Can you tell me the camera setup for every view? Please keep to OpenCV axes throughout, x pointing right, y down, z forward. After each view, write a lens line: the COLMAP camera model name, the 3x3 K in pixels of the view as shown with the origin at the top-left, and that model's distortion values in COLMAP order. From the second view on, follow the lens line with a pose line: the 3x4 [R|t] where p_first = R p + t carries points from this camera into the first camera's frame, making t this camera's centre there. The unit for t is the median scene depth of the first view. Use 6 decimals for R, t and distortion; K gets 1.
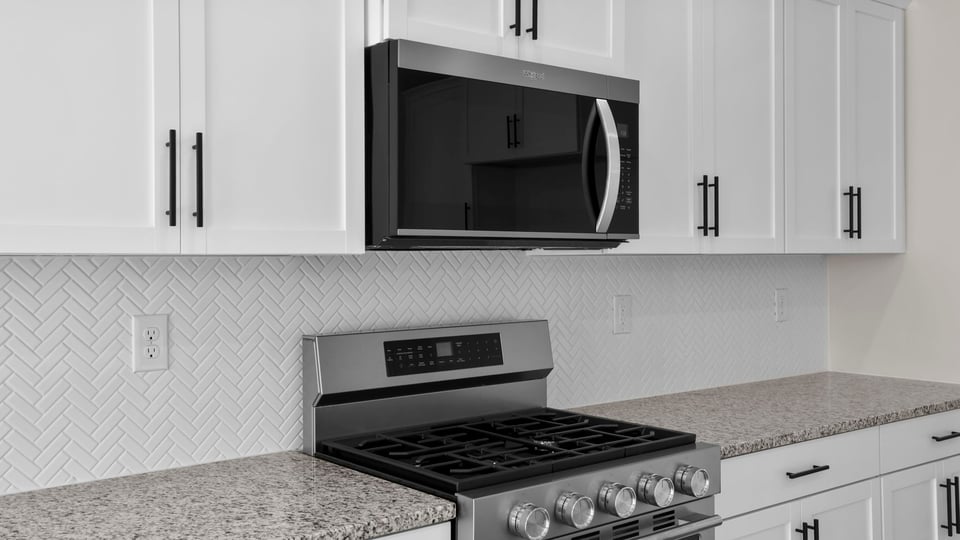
lens RADIAL K [[922.4, 0, 469.8], [0, 922.4, 258.4], [0, 0, 1]] dist [0.048544, 0.033600]
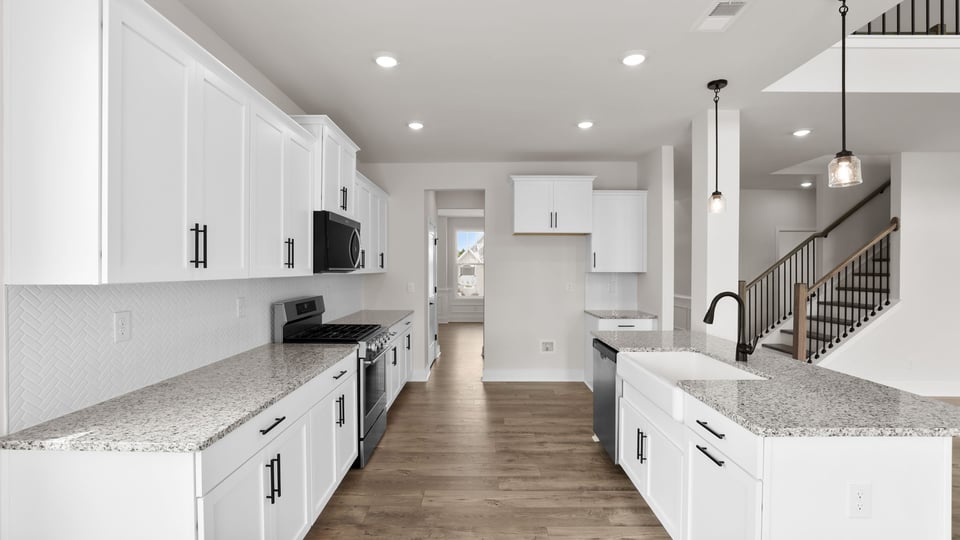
lens RADIAL K [[426.2, 0, 473.6], [0, 426.2, 266.0], [0, 0, 1]] dist [-0.047220, 0.017610]
pose [[0.639963, 0.011985, 0.768312, -0.763026], [-0.006341, 0.999927, -0.010316, -0.022640], [-0.768380, 0.001730, 0.639992, -0.317297]]
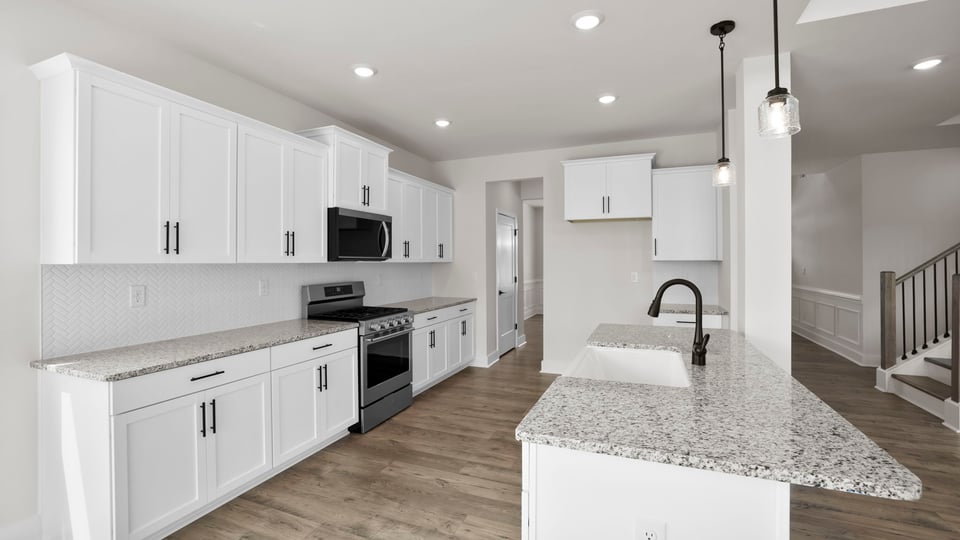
lens RADIAL K [[418.8, 0, 473.7], [0, 418.8, 255.3], [0, 0, 1]] dist [-0.028655, 0.001037]
pose [[0.879481, 0.010514, 0.475818, -0.344037], [-0.002953, 0.999857, -0.016636, -0.007351], [-0.475925, 0.013226, 0.879387, -0.674649]]
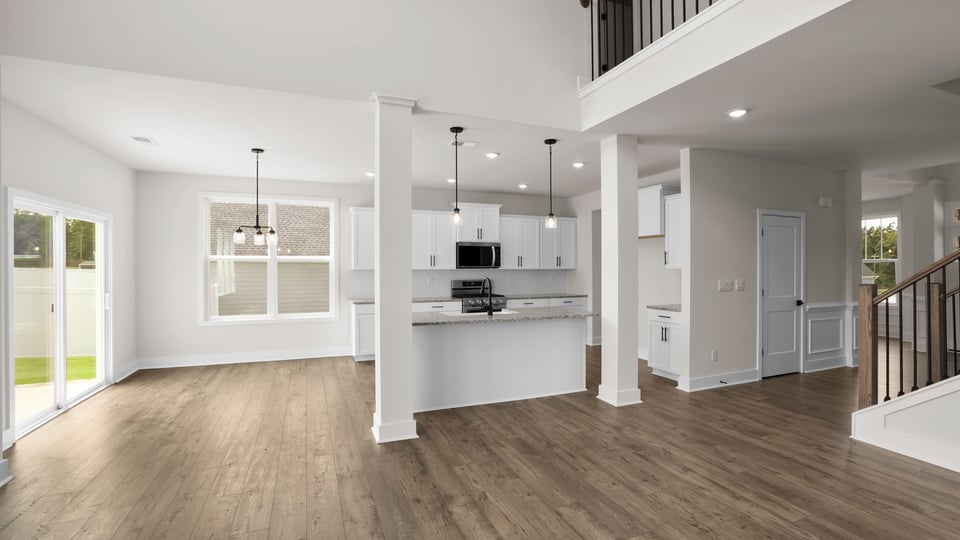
lens RADIAL K [[426.2, 0, 473.6], [0, 426.2, 266.0], [0, 0, 1]] dist [-0.047220, 0.017610]
pose [[0.954698, 0.003271, -0.297560, 0.931644], [-0.003835, 0.999992, -0.001312, -0.024276], [0.297553, 0.002394, 0.954702, -2.018417]]
